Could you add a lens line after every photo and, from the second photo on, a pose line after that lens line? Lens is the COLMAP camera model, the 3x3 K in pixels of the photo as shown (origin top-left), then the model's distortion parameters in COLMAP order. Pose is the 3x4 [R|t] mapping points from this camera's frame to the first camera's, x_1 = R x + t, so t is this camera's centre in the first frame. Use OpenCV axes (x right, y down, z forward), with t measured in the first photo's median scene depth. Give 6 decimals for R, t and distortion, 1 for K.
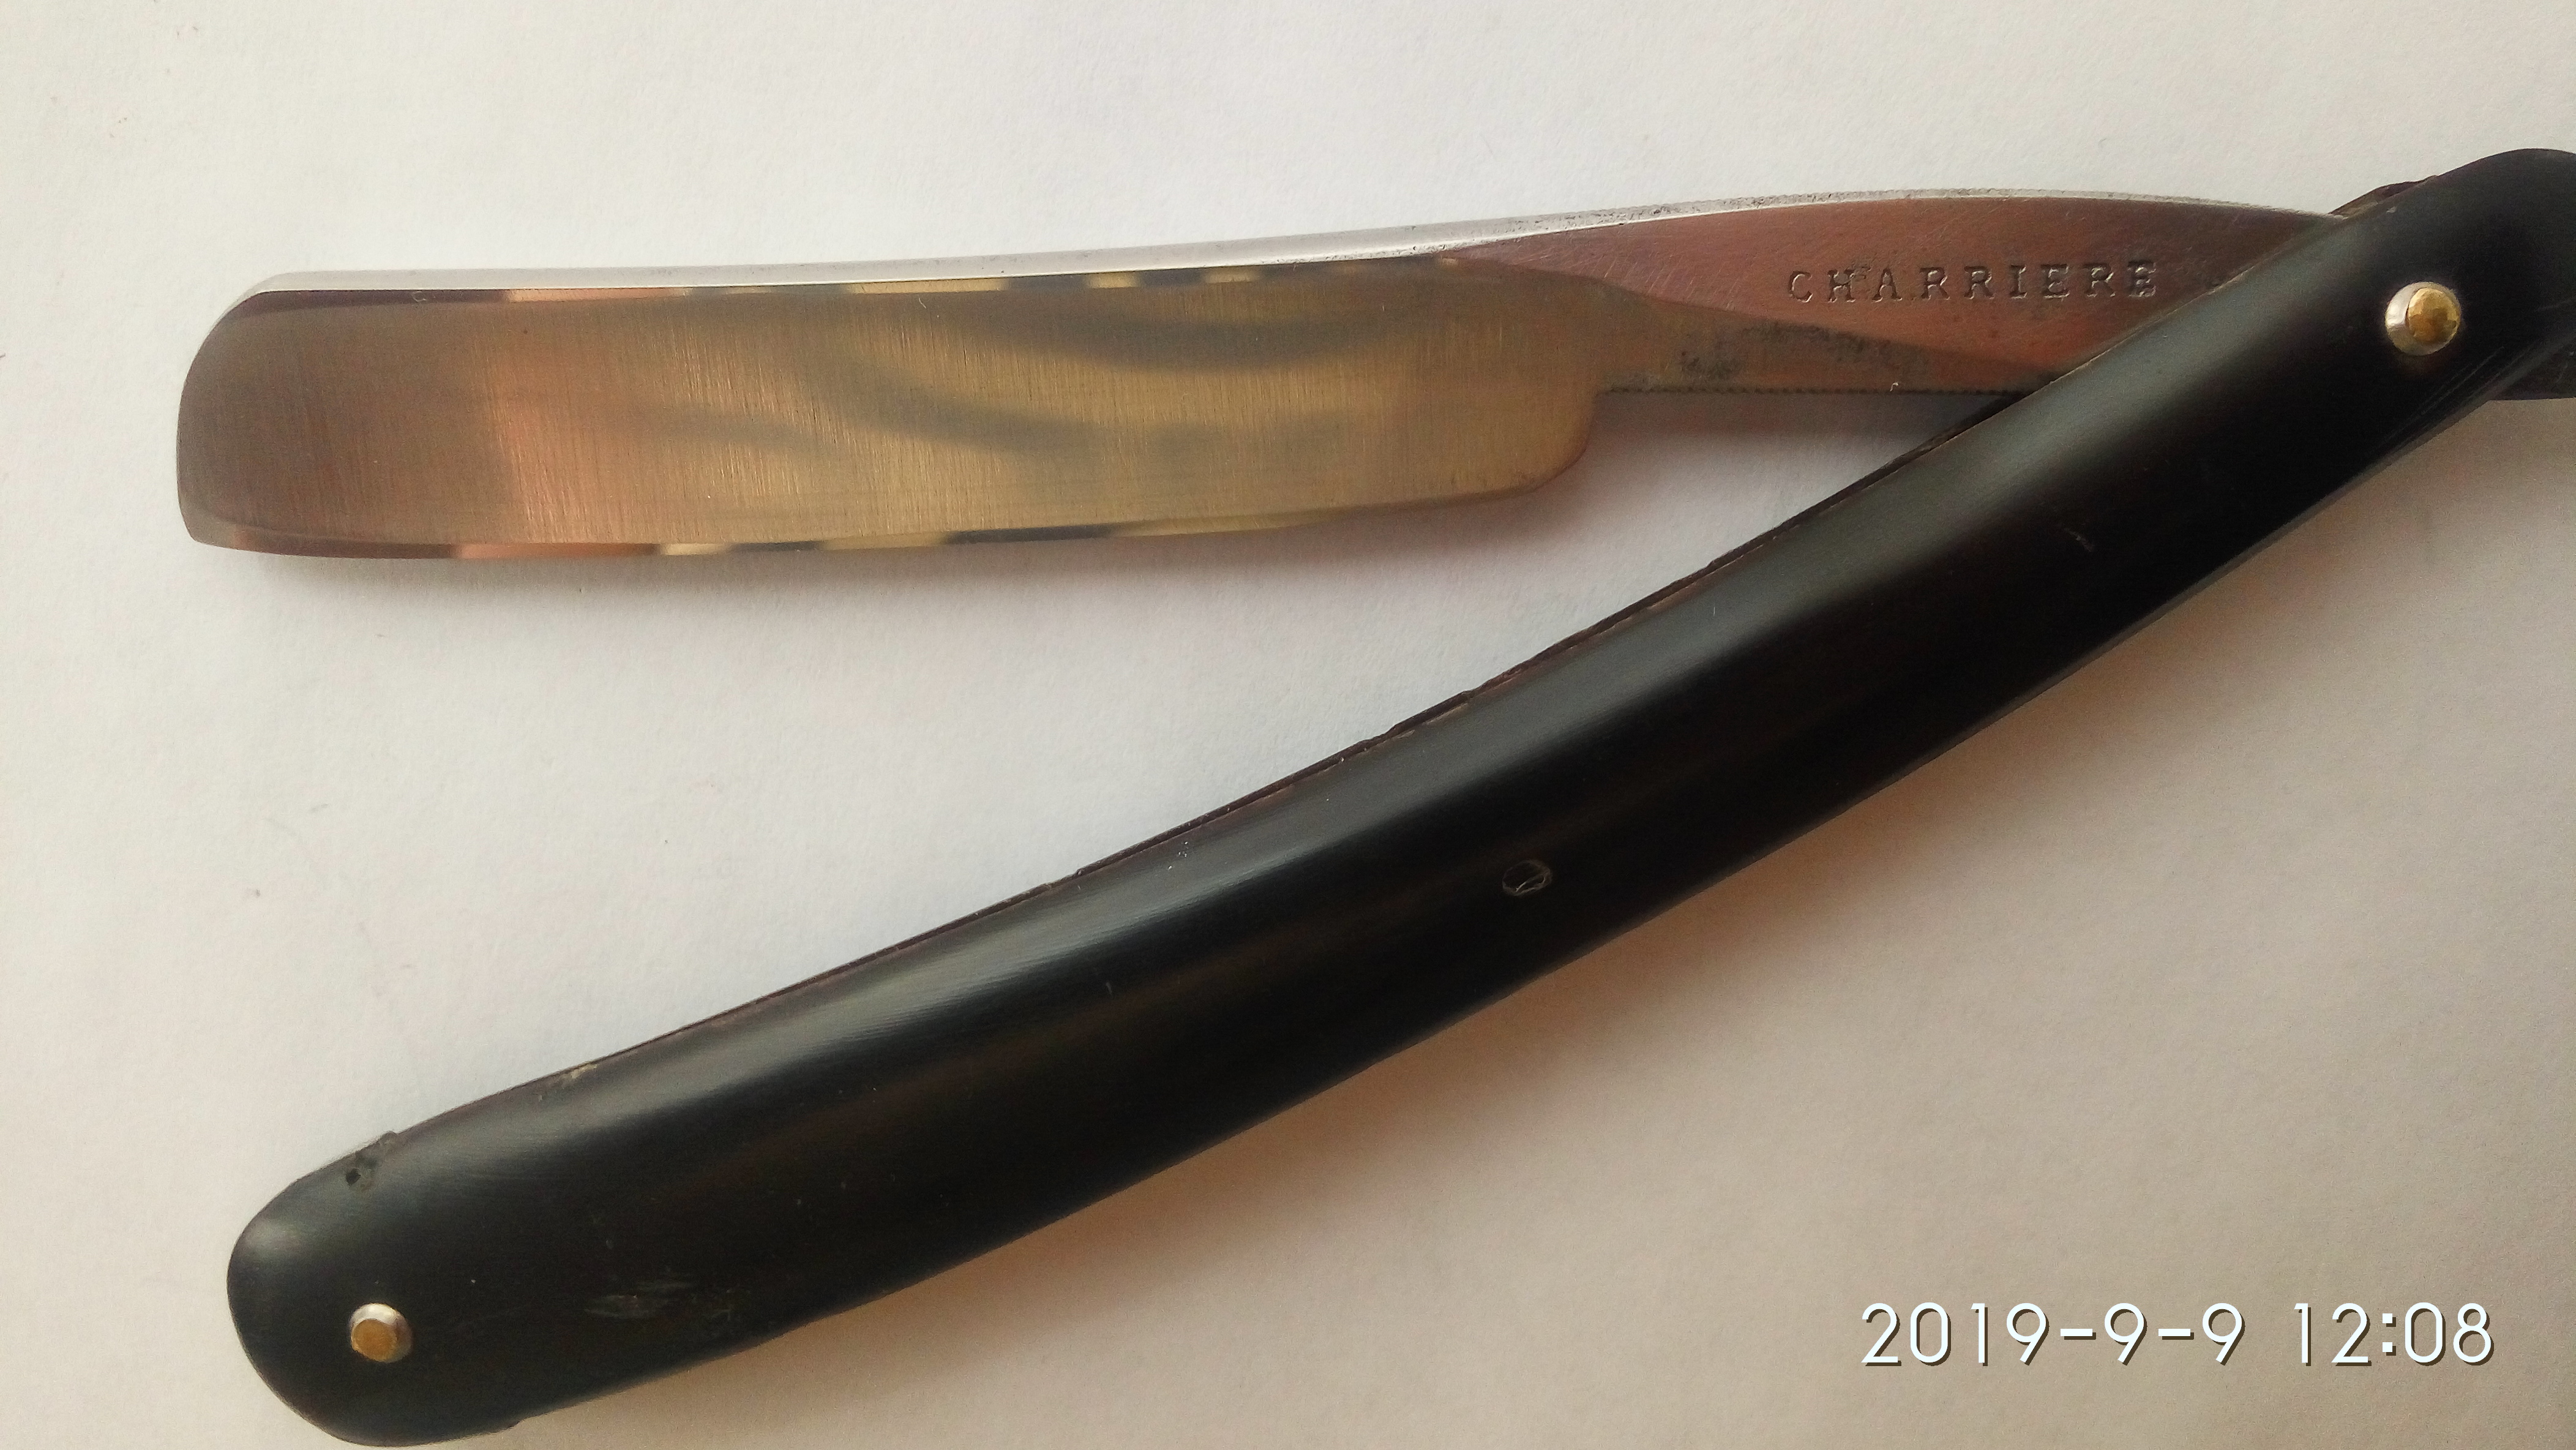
lens RADIAL K [[2096.7, 0, 1288.0], [0, 2096.7, 725.0], [0, 0, 1]] dist [0.035361, -0.107903]
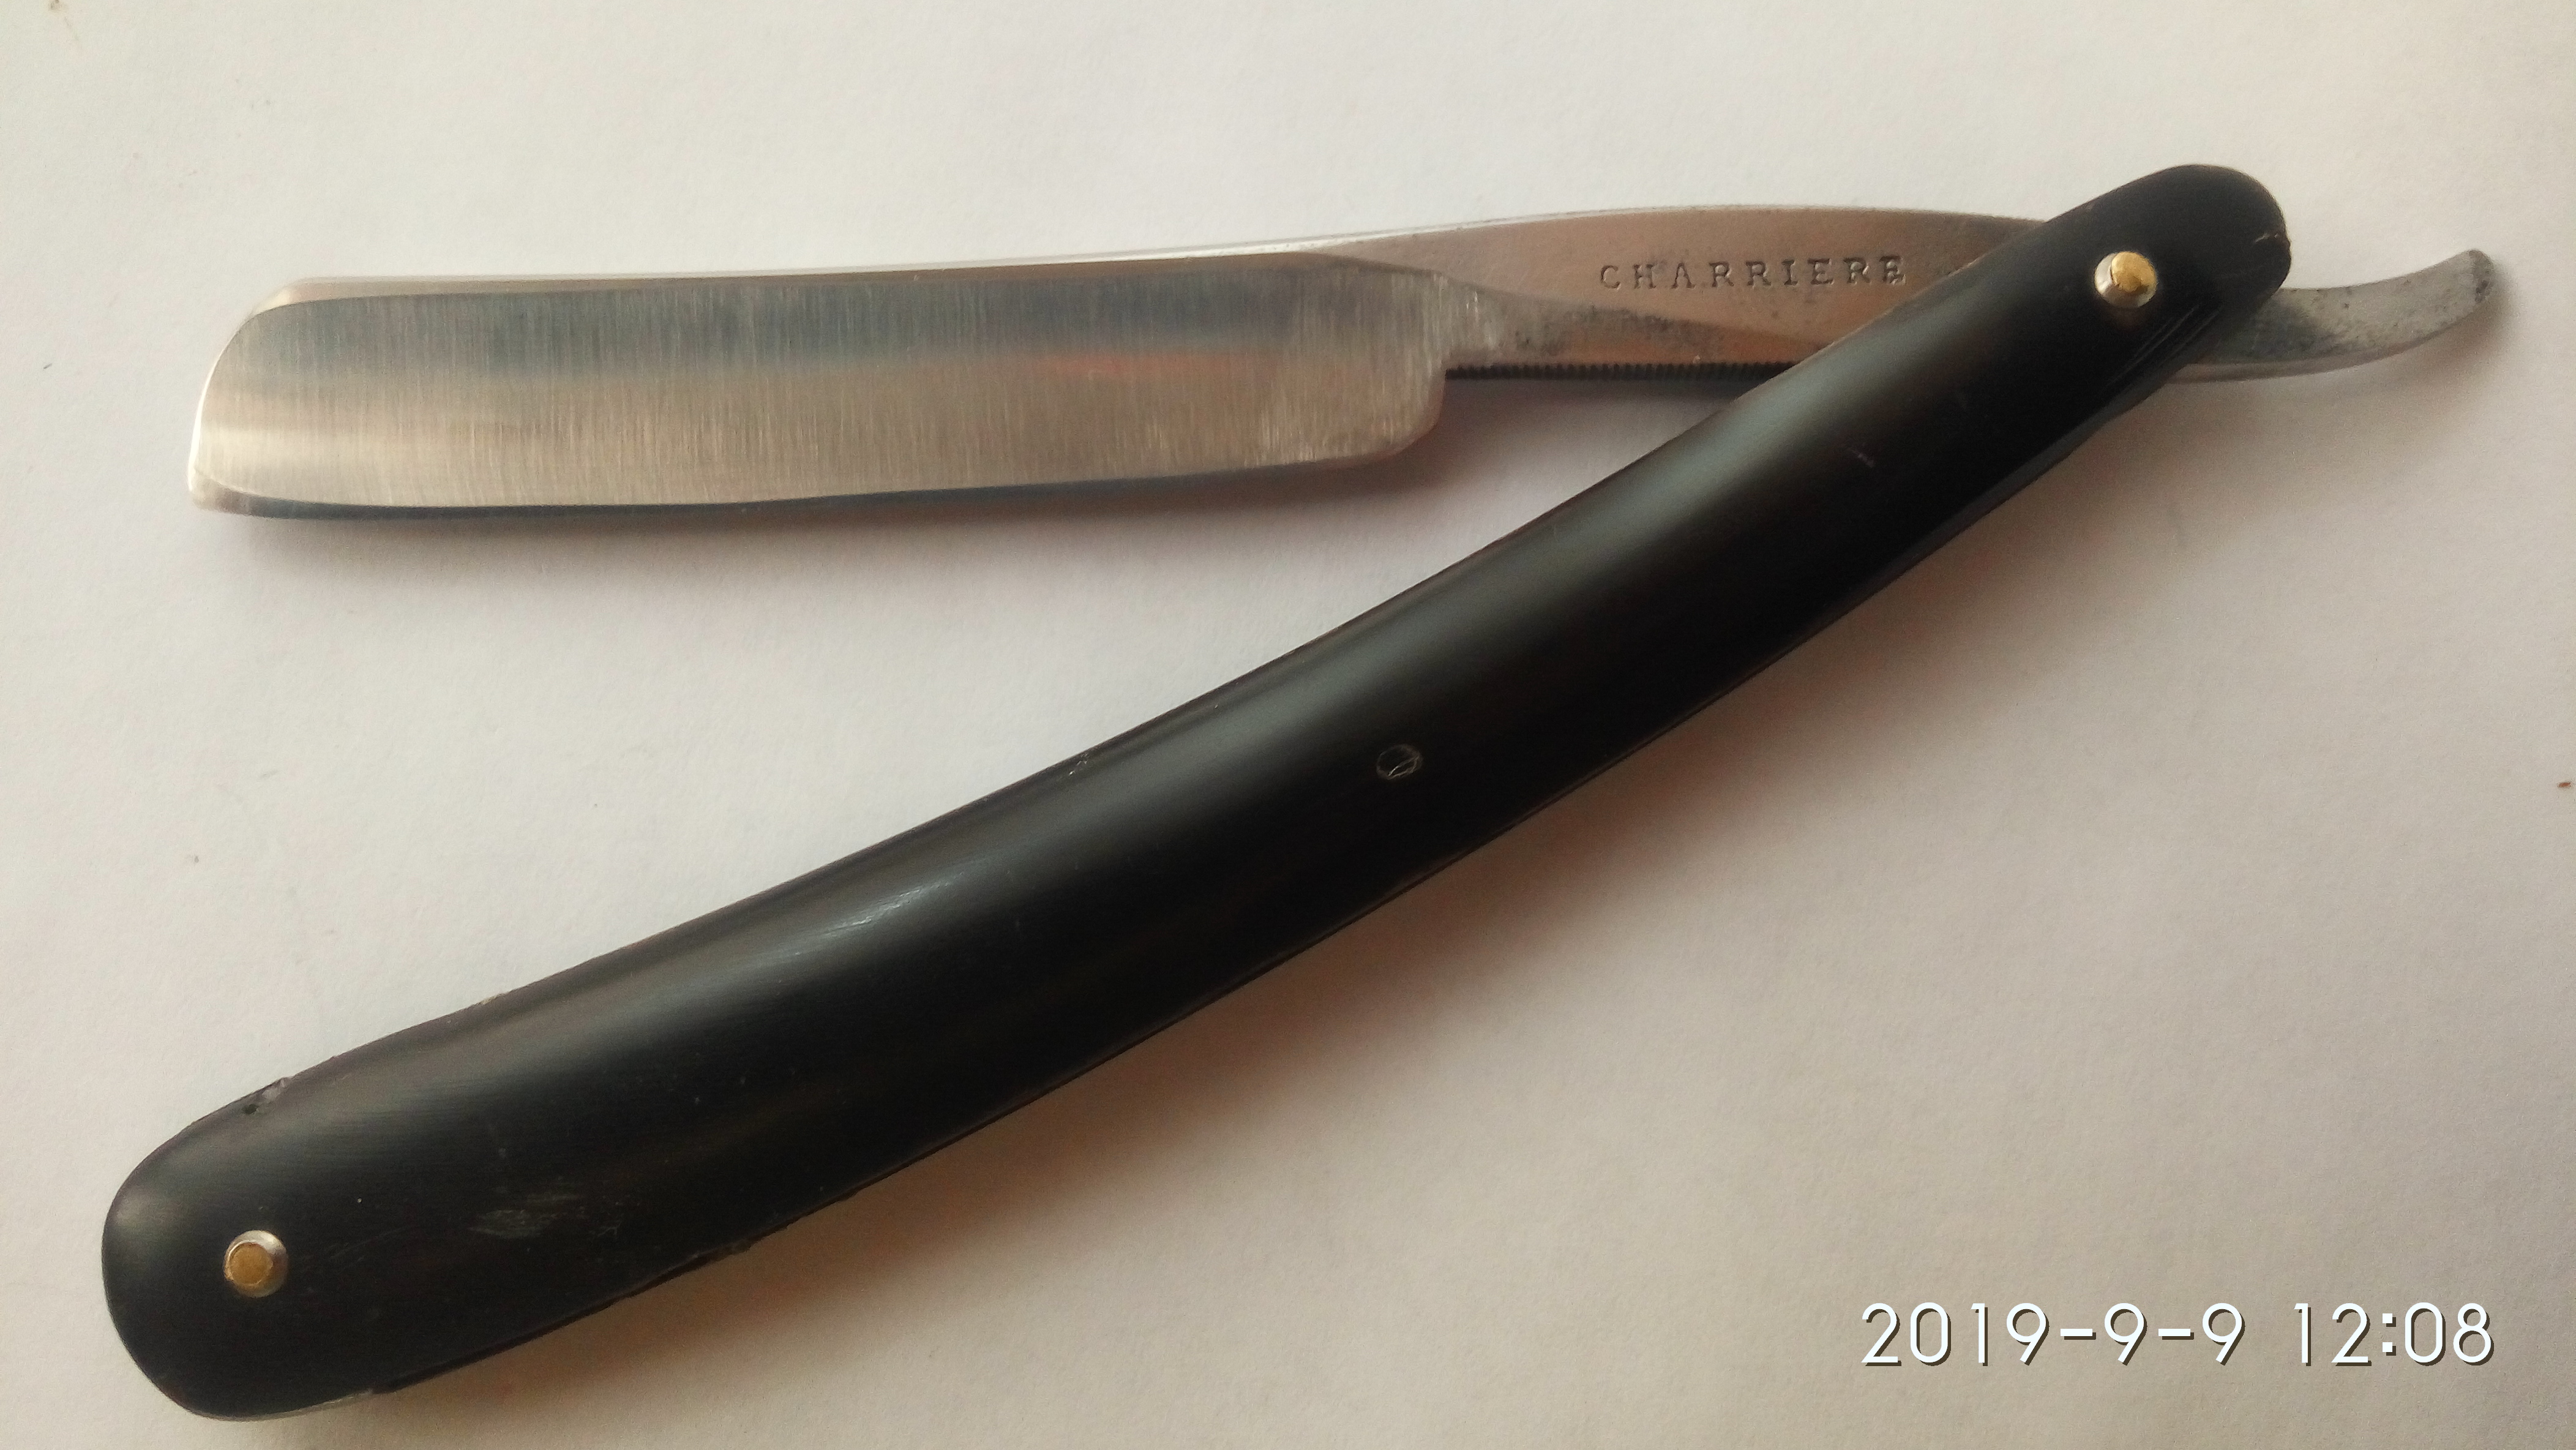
lens RADIAL K [[2096.7, 0, 1288.0], [0, 2096.7, 725.0], [0, 0, 1]] dist [0.035361, -0.107903]
pose [[0.999272, 0.000276, 0.038158, 0.014815], [0.012561, 0.941864, -0.335758, 0.419076], [-0.036032, 0.335993, 0.941175, -0.029983]]
